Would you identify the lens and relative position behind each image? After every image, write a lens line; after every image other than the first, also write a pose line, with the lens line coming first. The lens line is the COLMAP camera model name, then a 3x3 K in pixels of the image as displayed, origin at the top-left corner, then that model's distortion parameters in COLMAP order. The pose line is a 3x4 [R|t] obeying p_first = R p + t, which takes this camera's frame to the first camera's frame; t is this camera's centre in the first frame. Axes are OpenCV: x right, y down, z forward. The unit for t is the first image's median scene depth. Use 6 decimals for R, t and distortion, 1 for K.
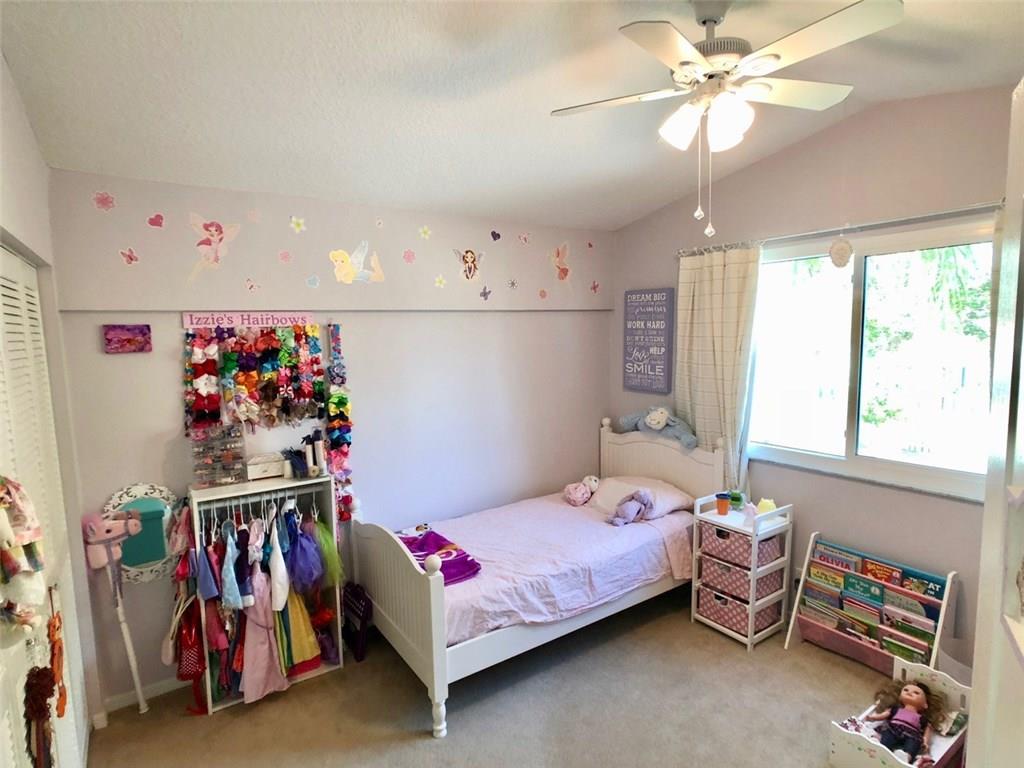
lens RADIAL K [[540.7, 0, 510.4], [0, 540.7, 388.6], [0, 0, 1]] dist [-0.035753, 0.012795]
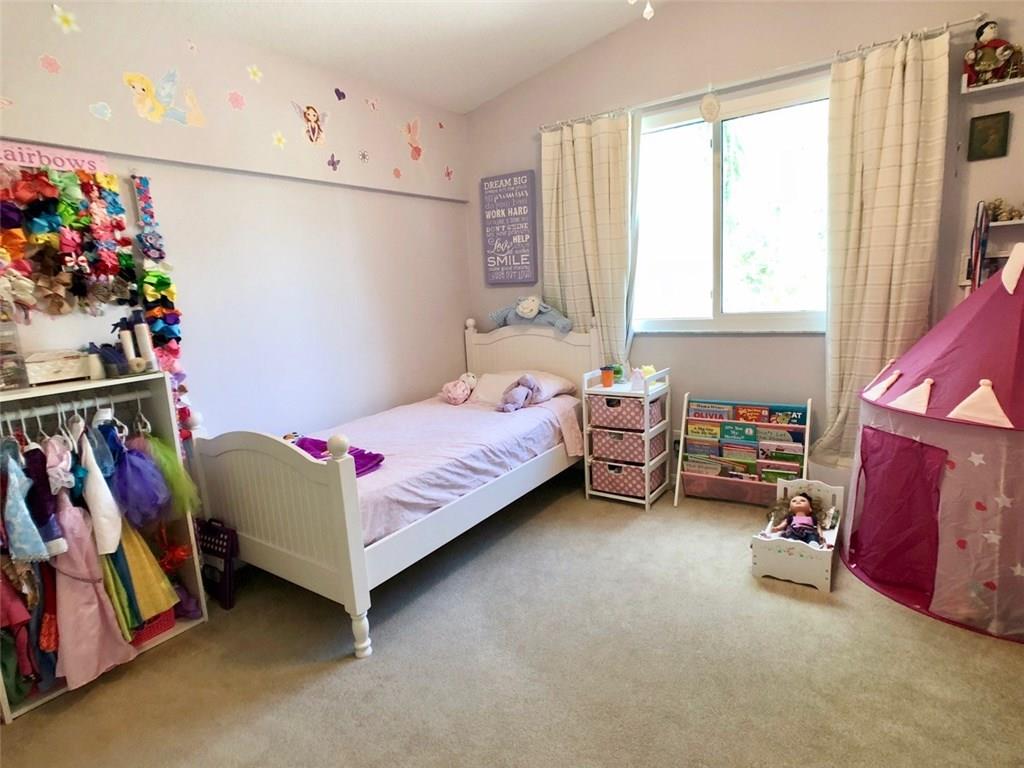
lens RADIAL K [[546.0, 0, 510.5], [0, 546.0, 379.7], [0, 0, 1]] dist [-0.019278, 0.008544]
pose [[0.932692, -0.095049, 0.347925, -0.143795], [0.079141, 0.995075, 0.059687, 0.161622], [-0.351884, -0.028135, 0.935621, 0.121789]]
